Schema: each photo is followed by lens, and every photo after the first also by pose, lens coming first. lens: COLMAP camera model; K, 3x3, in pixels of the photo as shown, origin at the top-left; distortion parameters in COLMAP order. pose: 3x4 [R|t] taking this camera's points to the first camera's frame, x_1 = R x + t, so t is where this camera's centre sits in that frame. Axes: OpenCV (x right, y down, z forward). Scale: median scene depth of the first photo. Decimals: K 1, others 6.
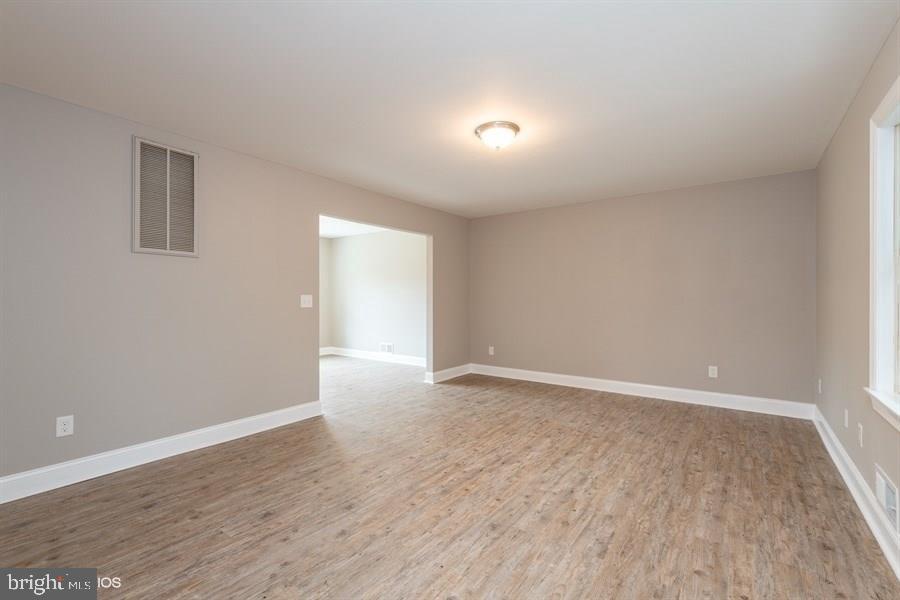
lens RADIAL K [[397.5, 0, 450.7], [0, 397.5, 300.5], [0, 0, 1]] dist [0.013638, -0.005593]
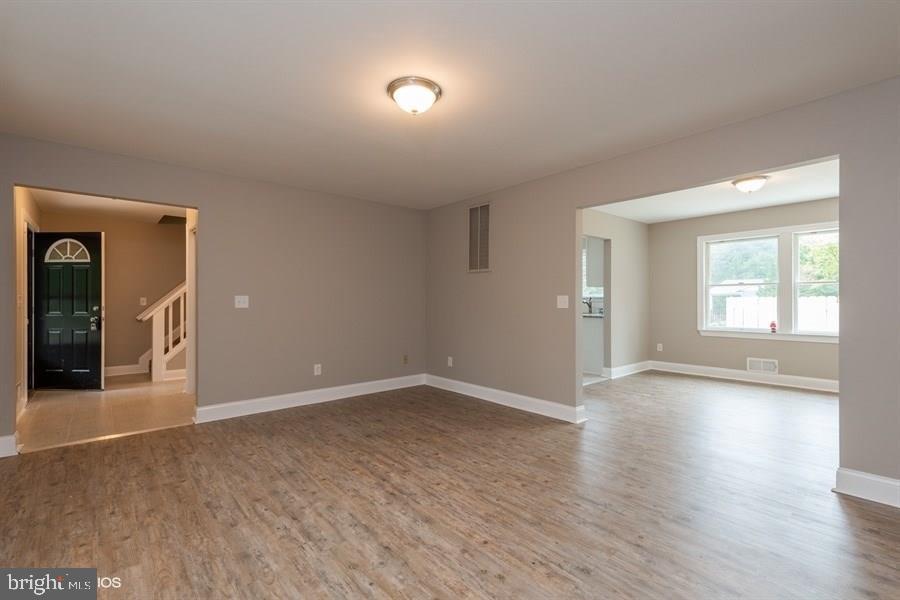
lens RADIAL K [[397.5, 0, 449.0], [0, 397.5, 299.5], [0, 0, 1]] dist [0.013638, -0.005593]
pose [[-0.215961, -0.000385, -0.976402, 0.994499], [-0.004931, 0.999988, 0.000696, -0.005340], [0.976390, 0.004965, -0.215960, 1.387159]]
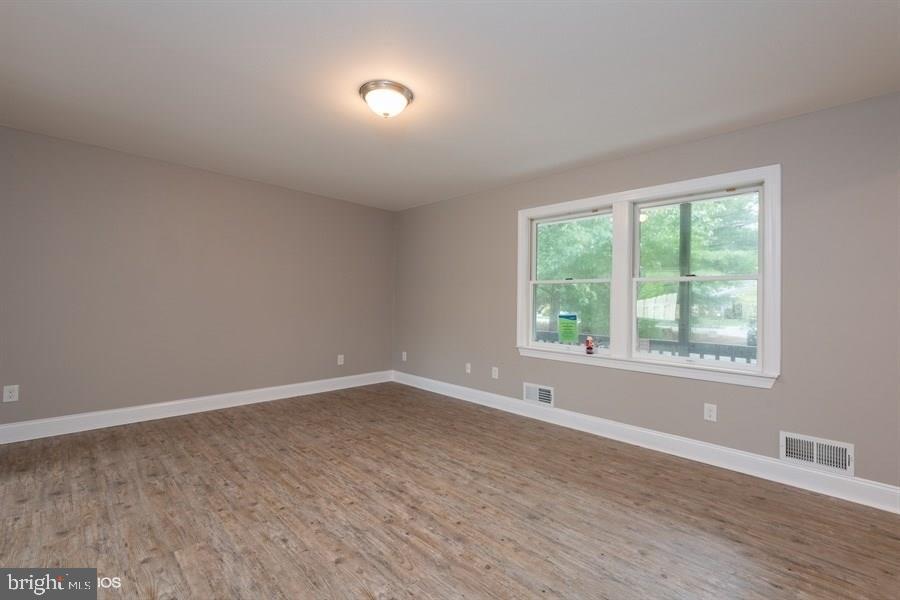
lens RADIAL K [[397.5, 0, 453.2], [0, 397.5, 298.6], [0, 0, 1]] dist [0.013638, -0.005593]
pose [[0.130996, 0.006785, 0.991360, -0.748408], [-0.012193, 0.999912, -0.005233, -0.000732], [-0.991308, -0.011402, 0.131067, 0.836461]]
